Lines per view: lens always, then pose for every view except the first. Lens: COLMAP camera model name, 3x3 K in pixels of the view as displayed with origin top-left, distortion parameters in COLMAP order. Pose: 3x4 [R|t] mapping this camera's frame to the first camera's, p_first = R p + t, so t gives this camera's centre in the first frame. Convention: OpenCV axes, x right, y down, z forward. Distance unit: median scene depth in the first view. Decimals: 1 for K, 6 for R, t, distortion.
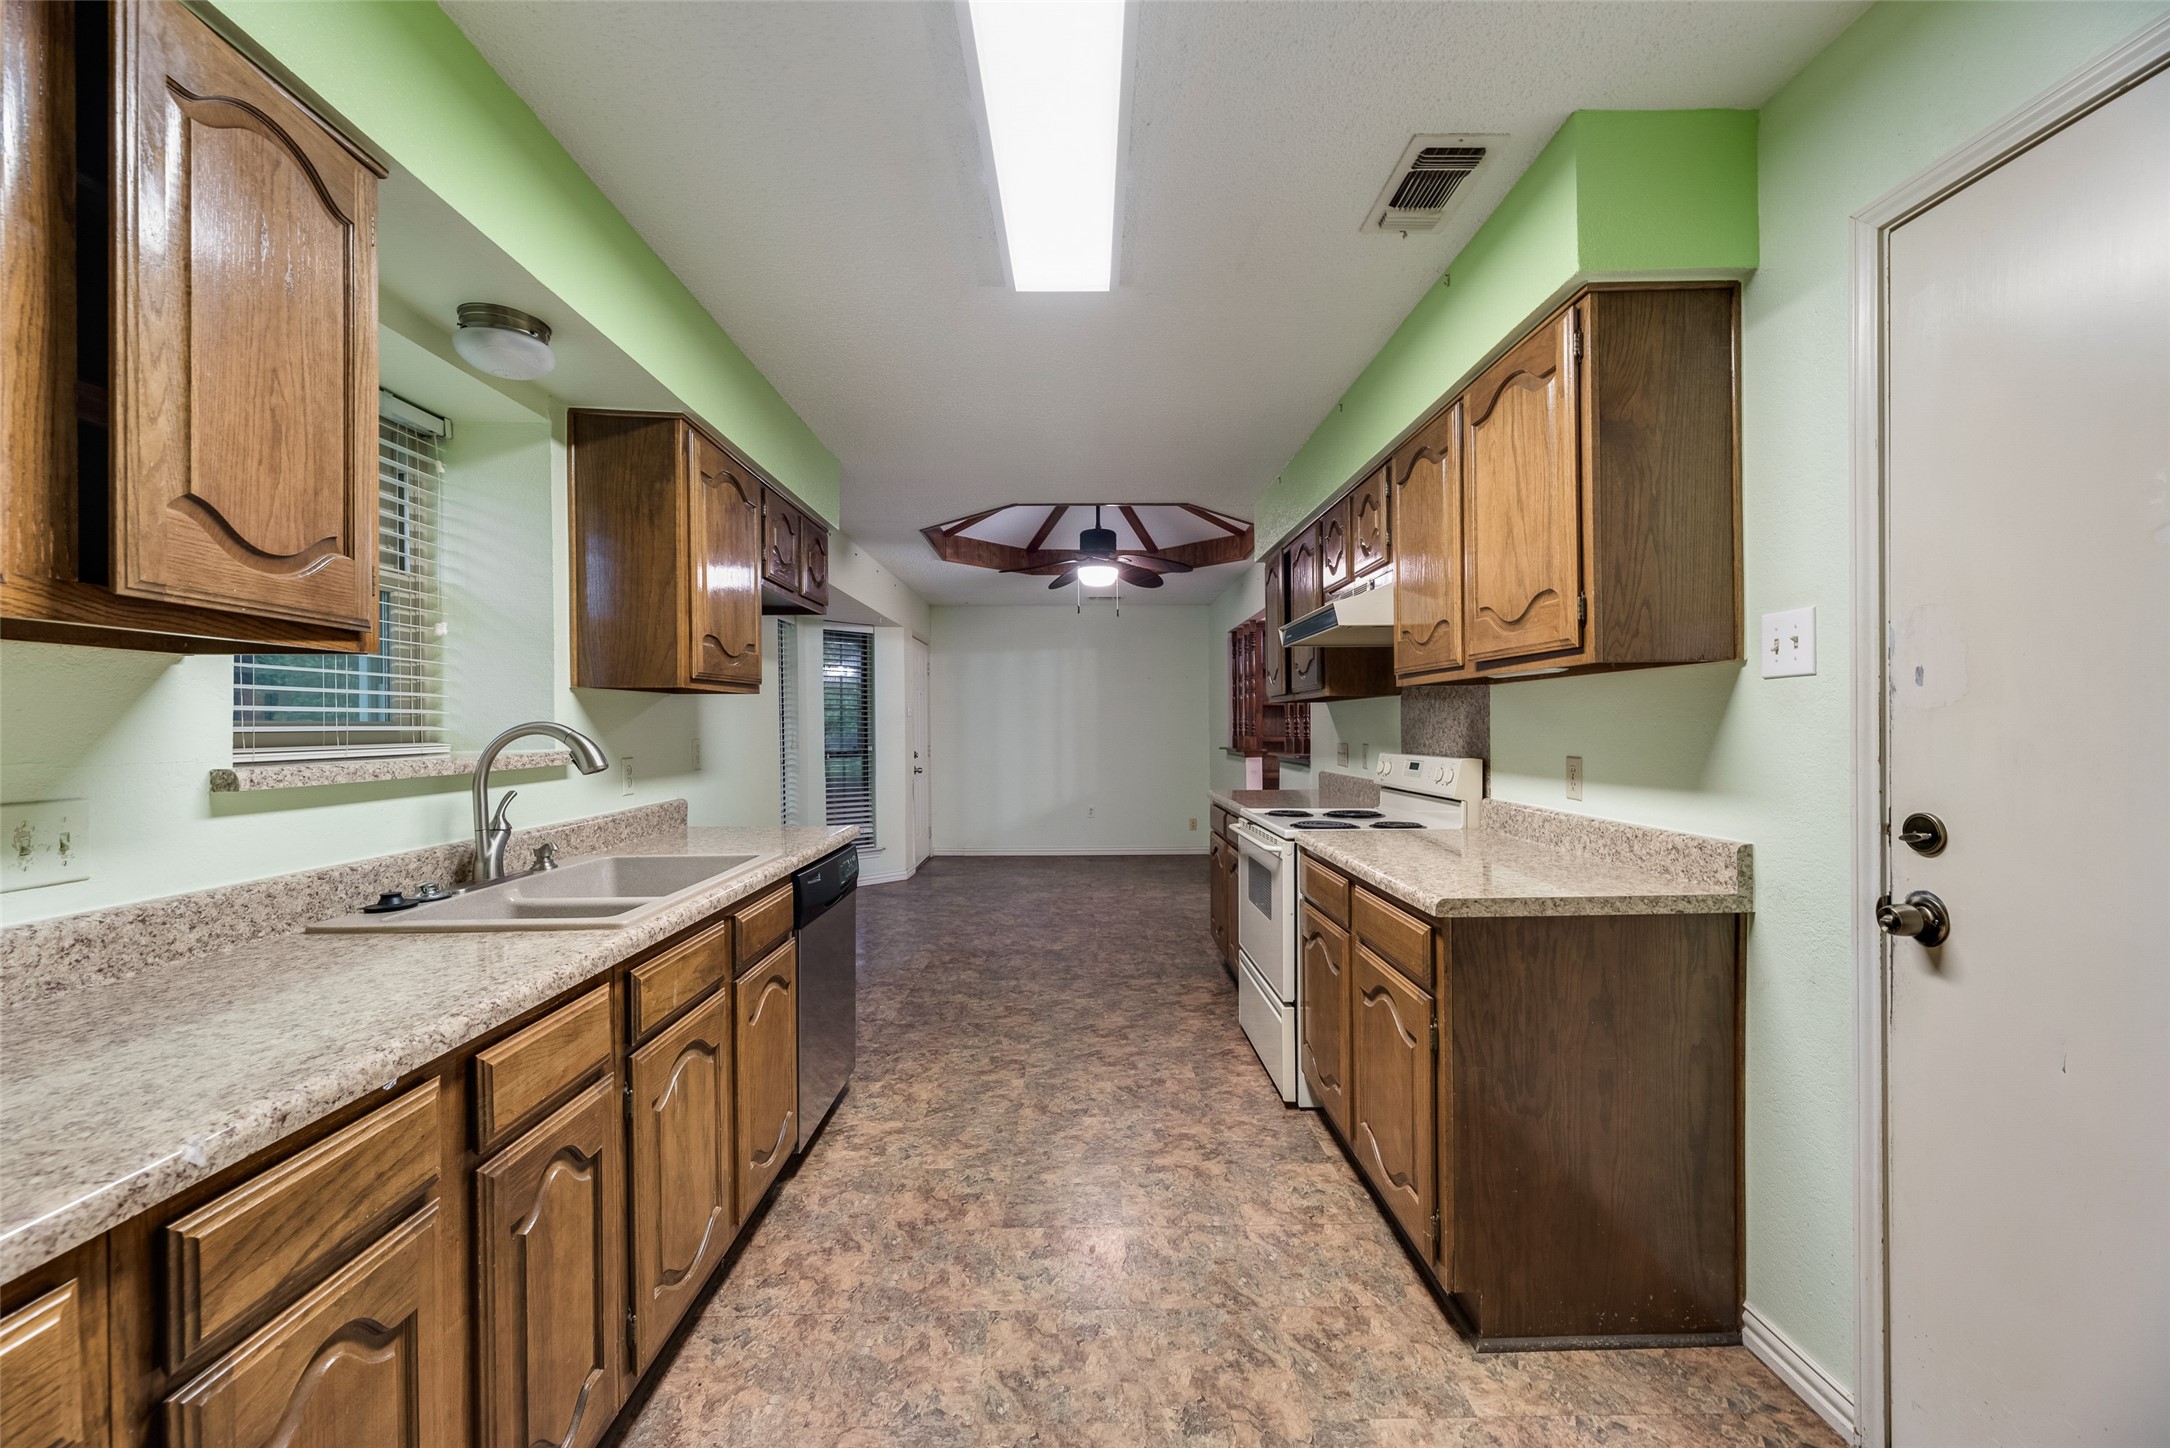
lens RADIAL K [[875.8, 0, 1079.9], [0, 875.8, 725.5], [0, 0, 1]] dist [0.002989, 0.000554]
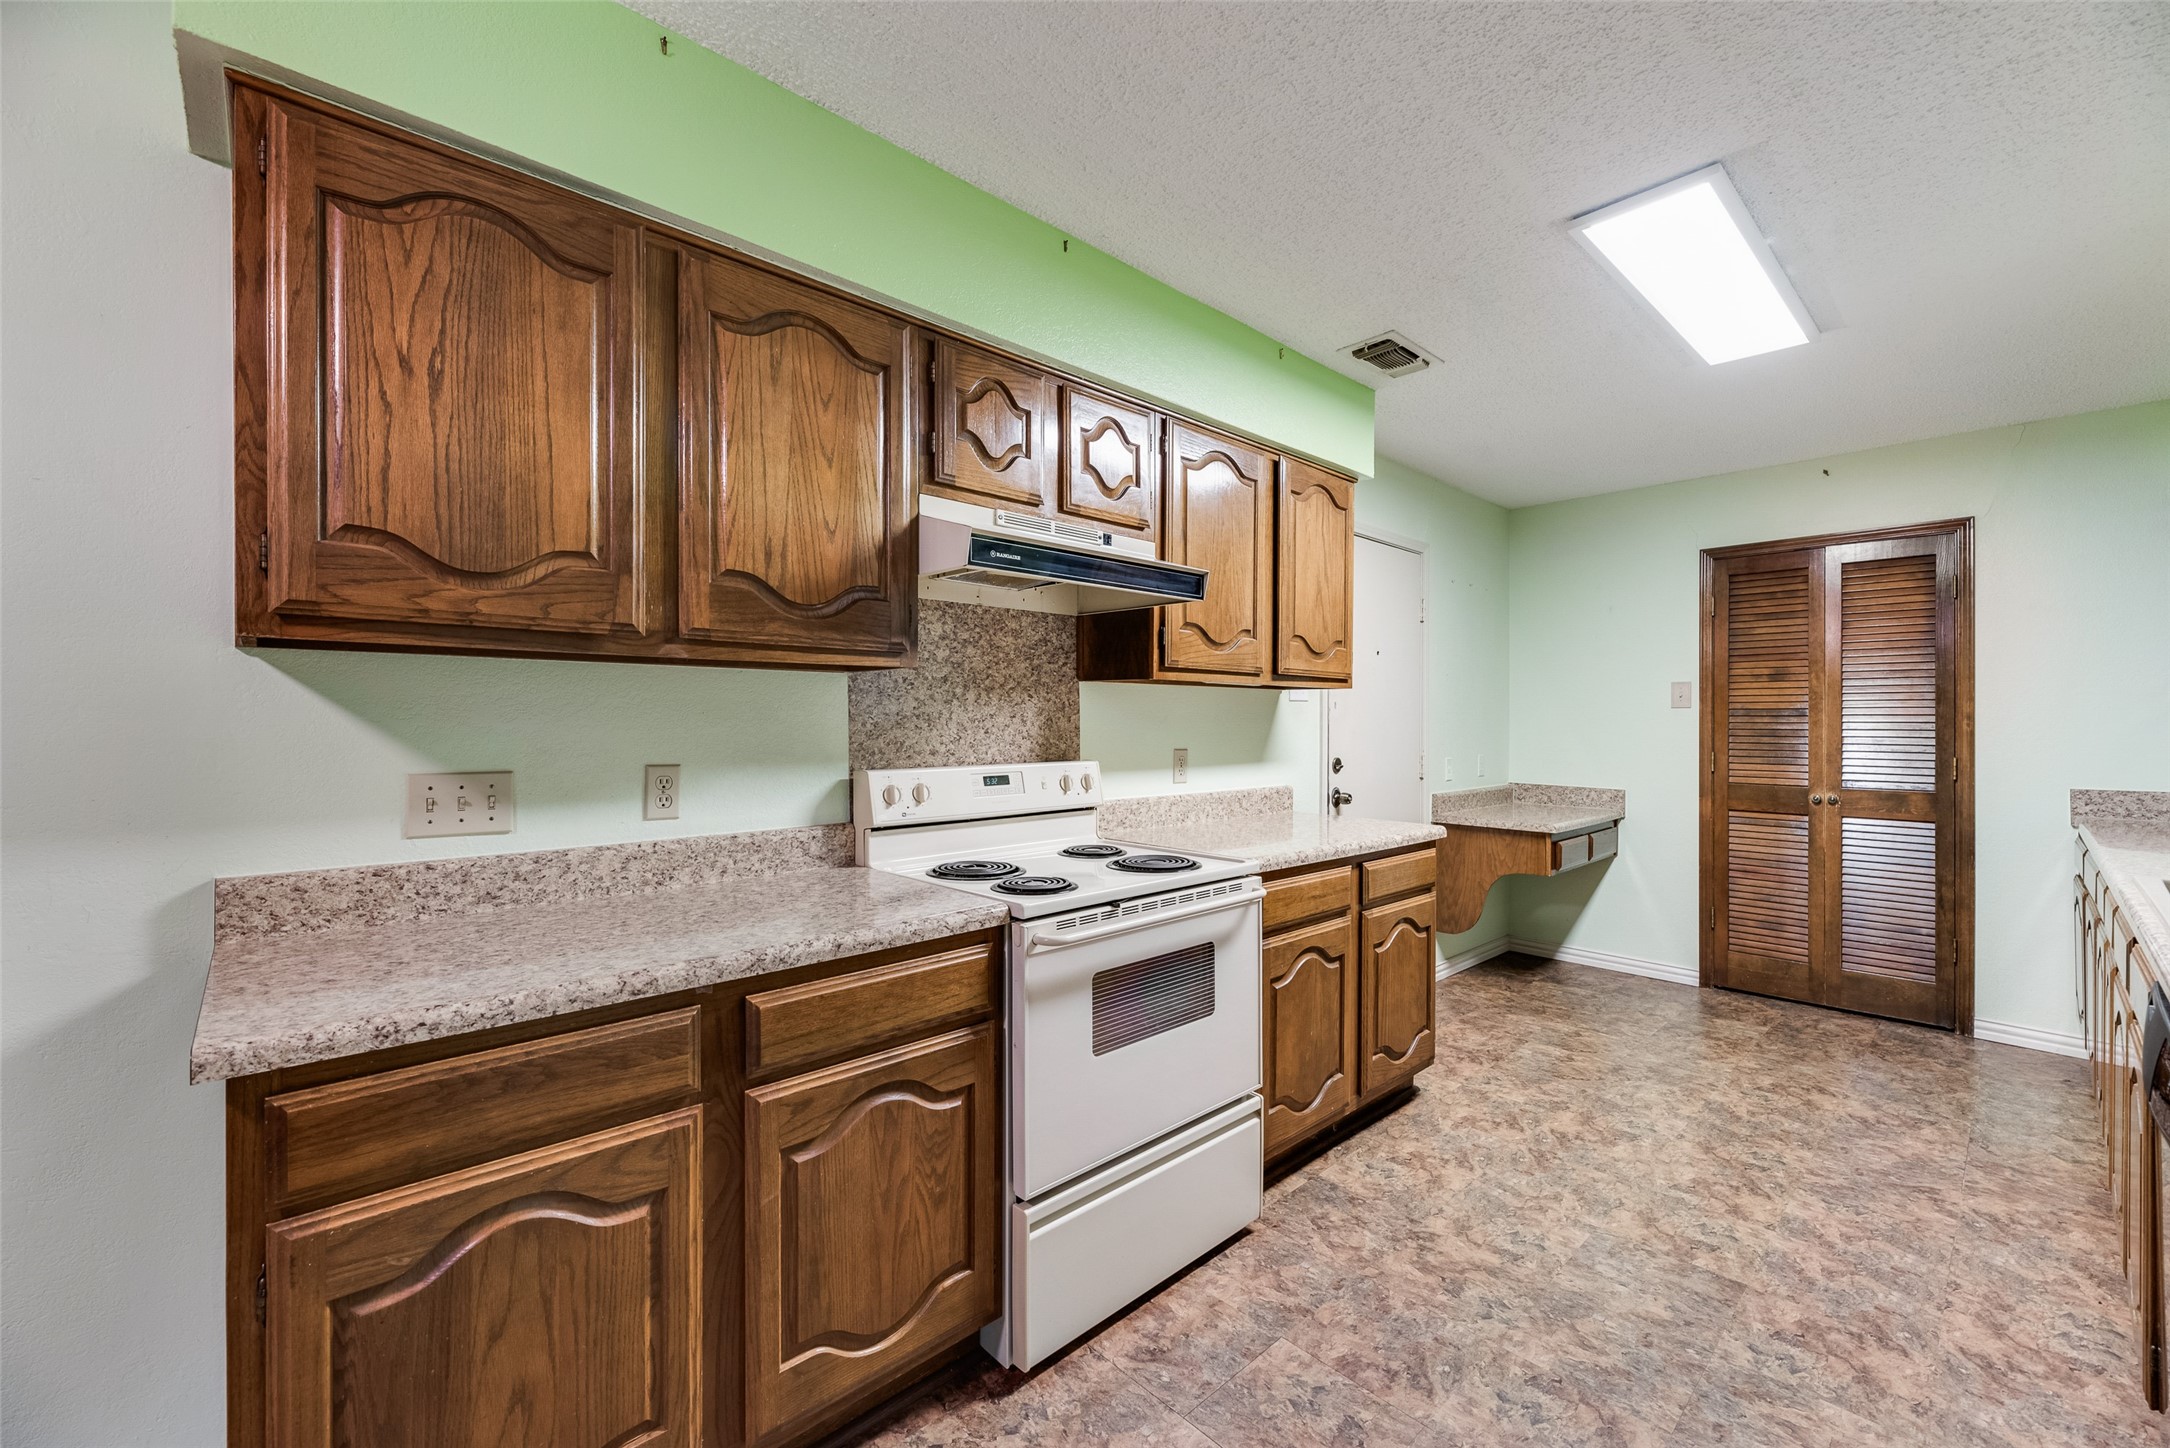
lens RADIAL K [[879.1, 0, 1086.8], [0, 879.1, 722.7], [0, 0, 1]] dist [0.002474, -0.000361]
pose [[-0.679673, 0.000085, 0.733515, -0.275339], [-0.000069, 1.000000, -0.000180, -0.002216], [-0.733515, -0.000173, -0.679673, 1.997381]]
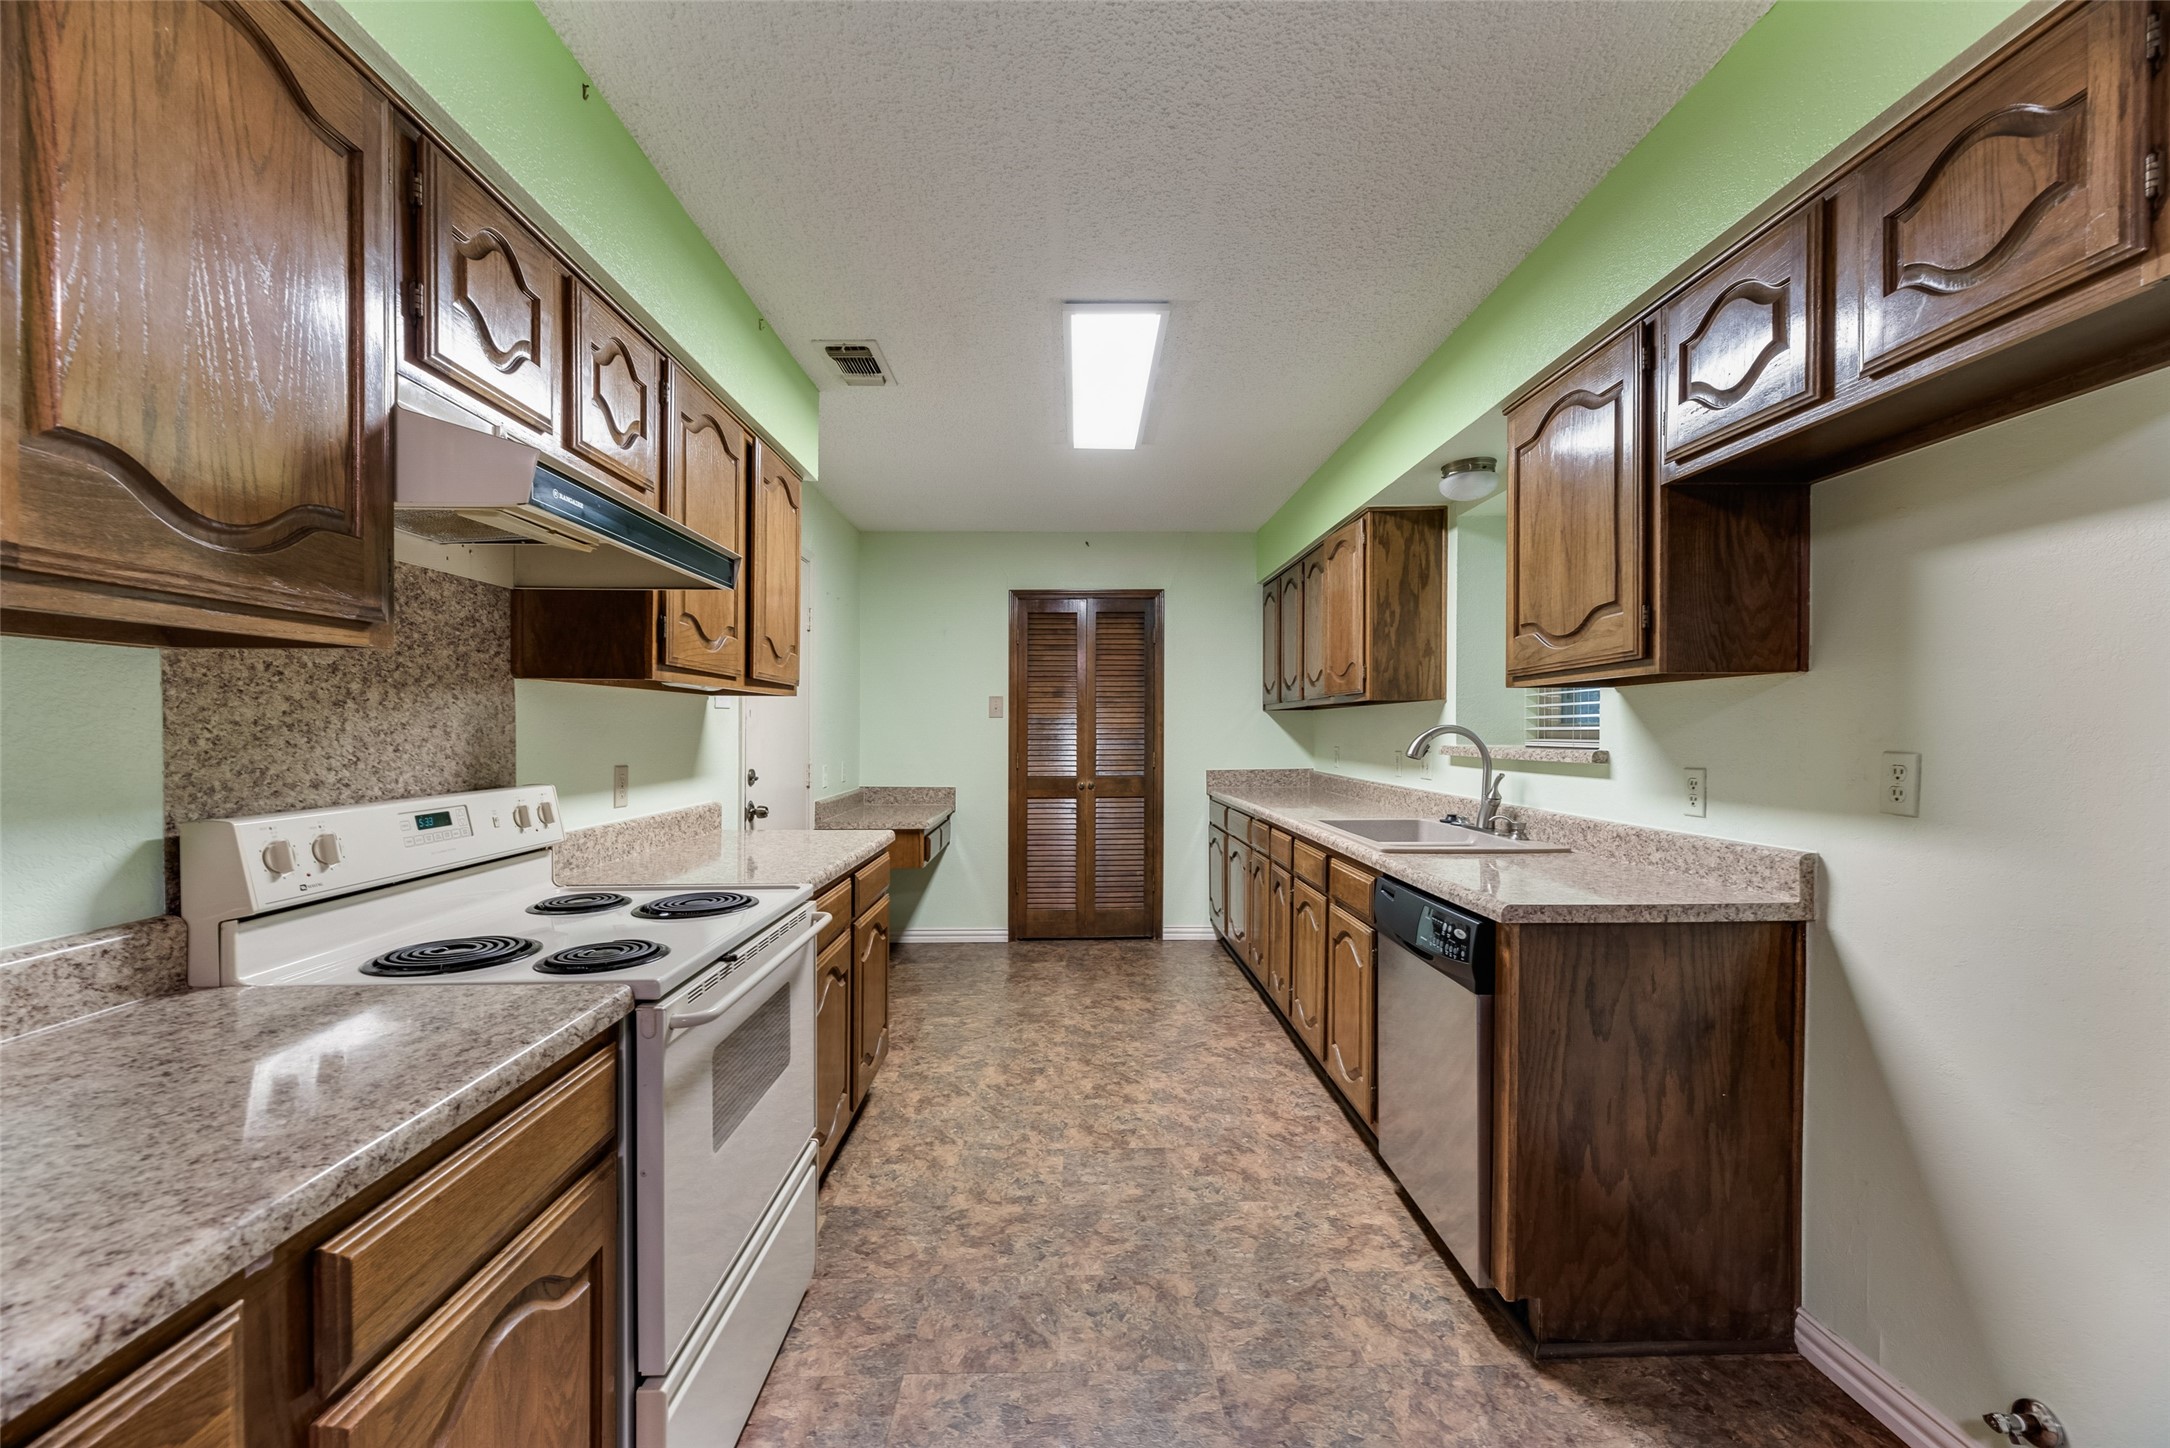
lens RADIAL K [[876.6, 0, 1090.0], [0, 876.6, 736.4], [0, 0, 1]] dist [0.002186, -0.000085]
pose [[-0.999767, 0.009142, -0.019580, 0.029997], [0.008967, 0.999919, 0.008980, -0.003069], [0.019660, 0.008802, -0.999768, 2.081123]]
